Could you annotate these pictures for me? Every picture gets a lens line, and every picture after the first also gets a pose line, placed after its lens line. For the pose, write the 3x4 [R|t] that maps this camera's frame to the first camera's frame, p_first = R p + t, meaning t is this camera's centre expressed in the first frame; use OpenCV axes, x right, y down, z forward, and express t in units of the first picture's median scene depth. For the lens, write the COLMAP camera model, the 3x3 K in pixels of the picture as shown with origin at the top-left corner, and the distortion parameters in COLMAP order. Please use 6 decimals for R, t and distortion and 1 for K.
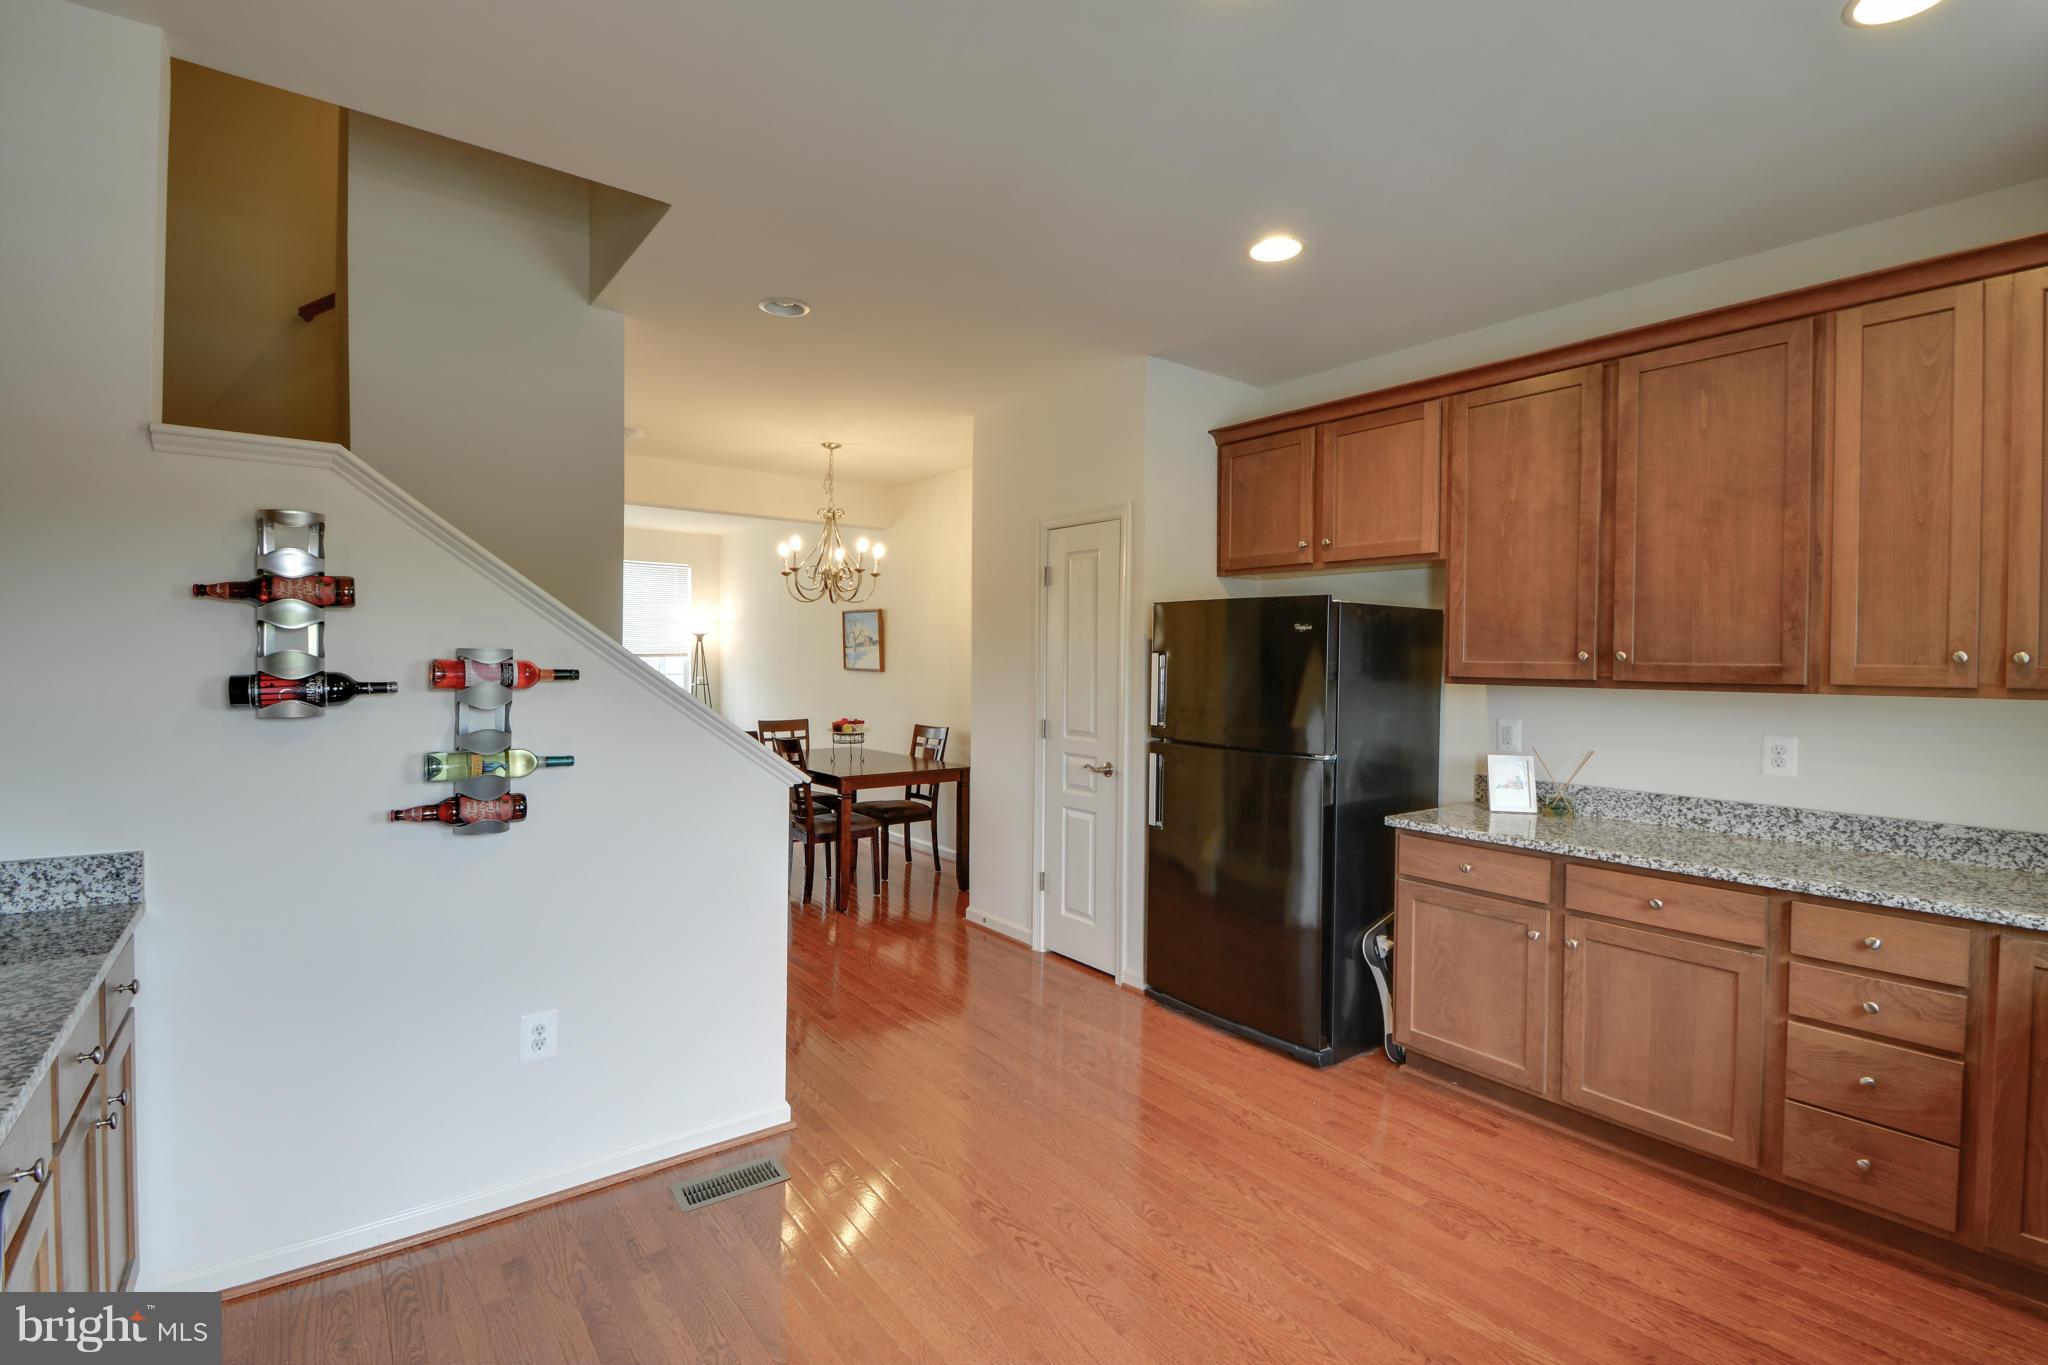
lens RADIAL K [[966.8, 0, 1006.9], [0, 966.8, 665.7], [0, 0, 1]] dist [0.001415, -0.010563]
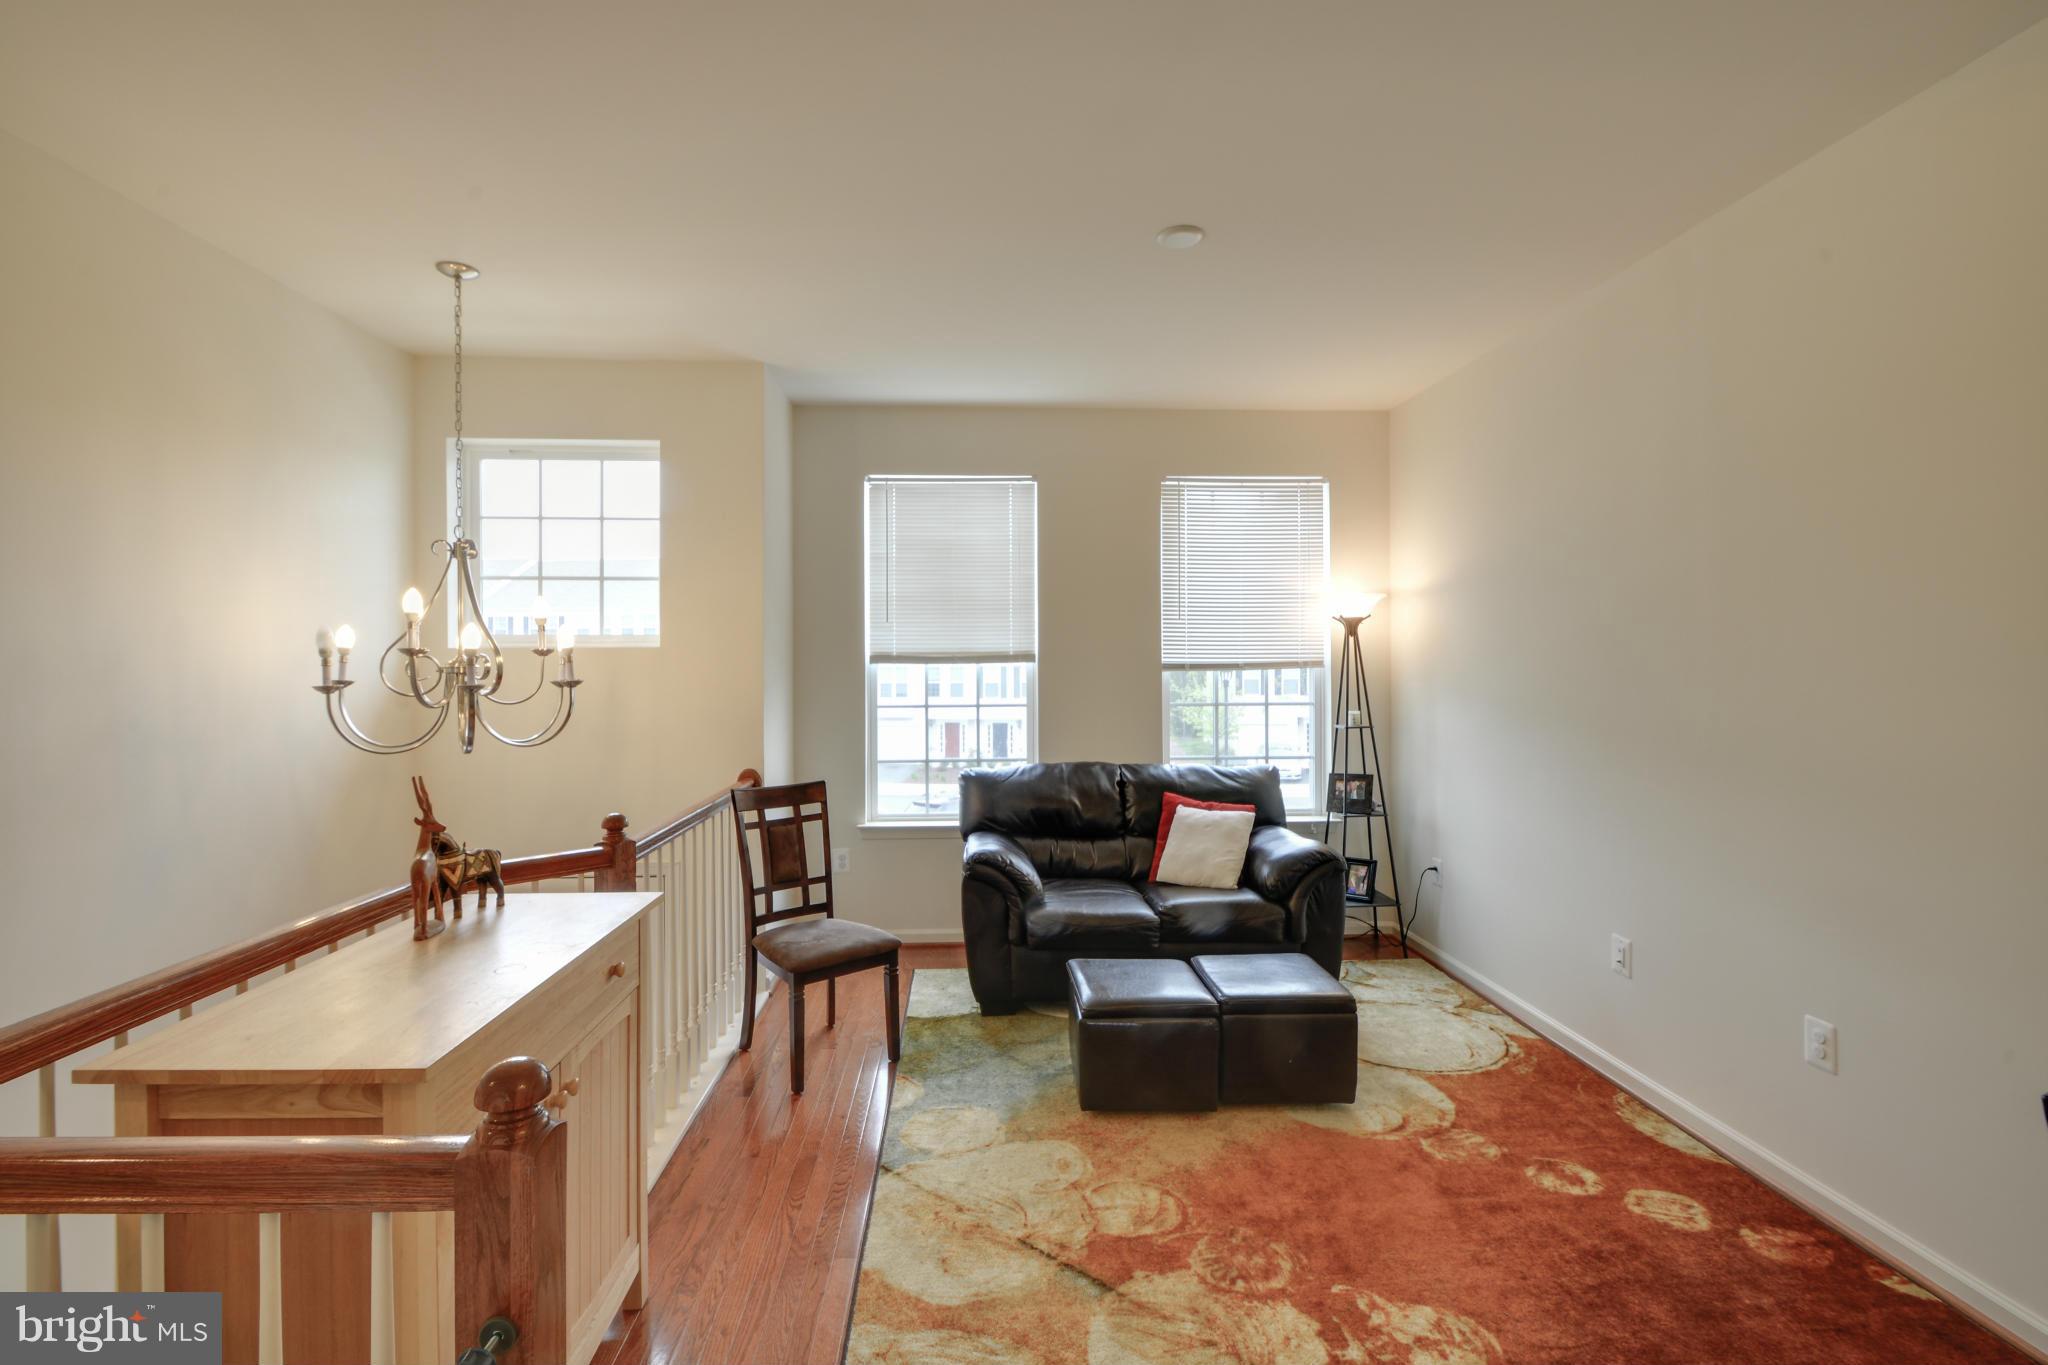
lens RADIAL K [[865.8, 0, 1030.6], [0, 865.8, 678.4], [0, 0, 1]] dist [-0.000208, -0.000039]
pose [[0.840590, -0.003615, -0.541659, -0.680394], [0.006025, 0.999978, 0.002678, -0.018707], [0.541638, -0.005514, 0.840594, 1.732074]]
